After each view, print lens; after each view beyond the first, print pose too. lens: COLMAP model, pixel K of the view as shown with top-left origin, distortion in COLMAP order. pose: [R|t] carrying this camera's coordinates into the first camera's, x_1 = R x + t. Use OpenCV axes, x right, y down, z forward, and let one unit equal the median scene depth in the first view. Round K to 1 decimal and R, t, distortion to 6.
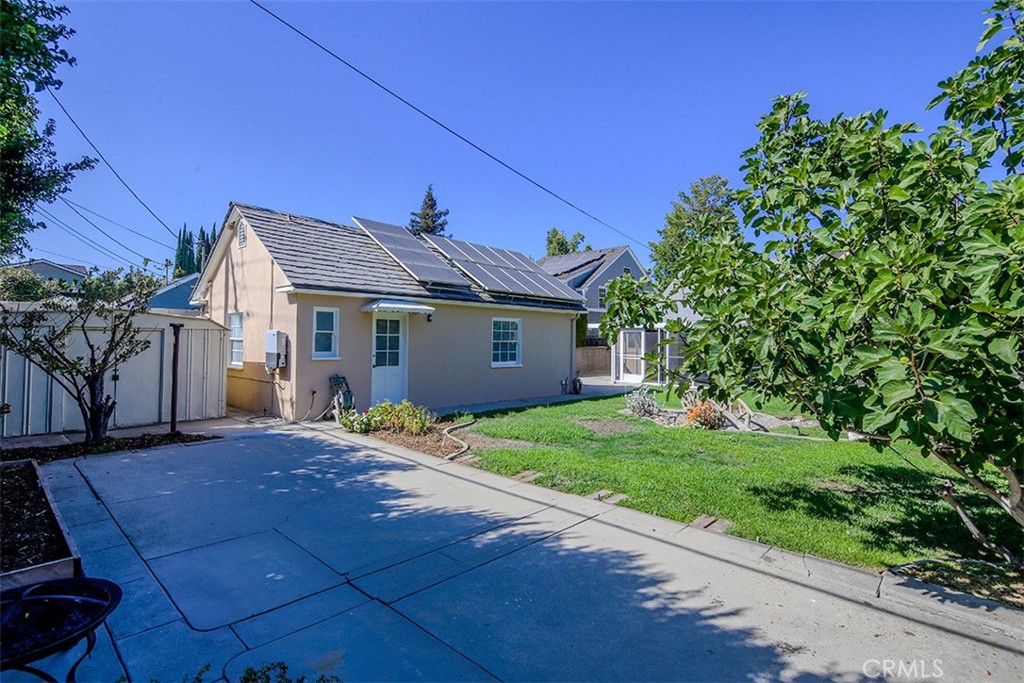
lens RADIAL K [[502.2, 0, 518.1], [0, 502.2, 333.5], [0, 0, 1]] dist [0.000564, -0.001316]
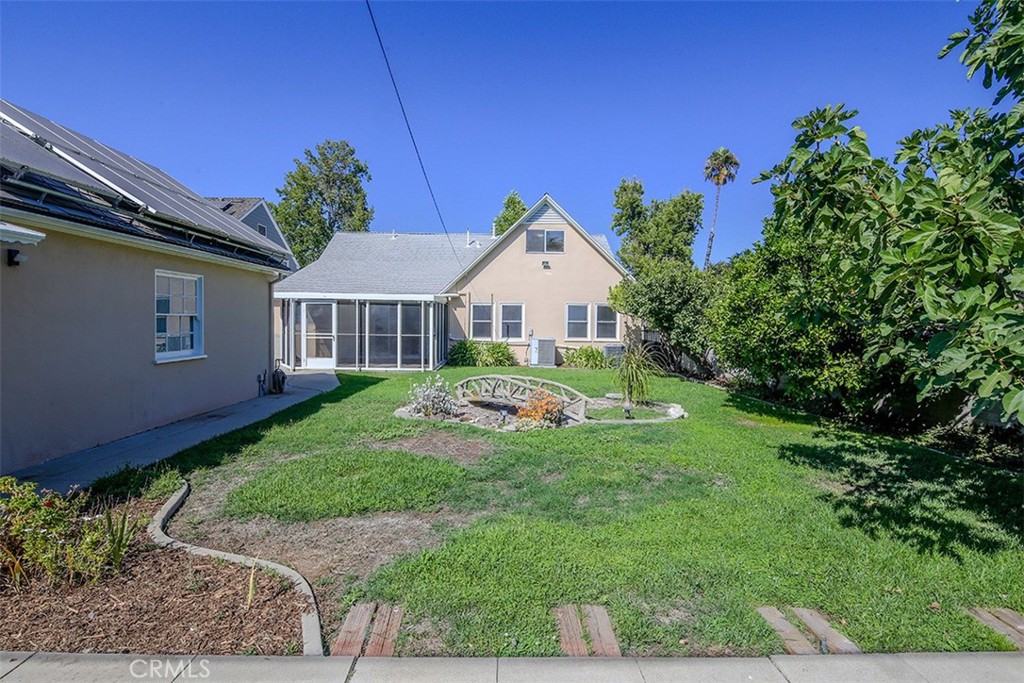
lens RADIAL K [[502.2, 0, 518.1], [0, 502.2, 333.5], [0, 0, 1]] dist [0.000564, -0.001316]
pose [[0.718636, -0.017784, 0.695159, -0.121268], [-0.015495, 0.999015, 0.041576, 0.006971], [-0.695214, -0.040649, 0.717653, 0.289439]]
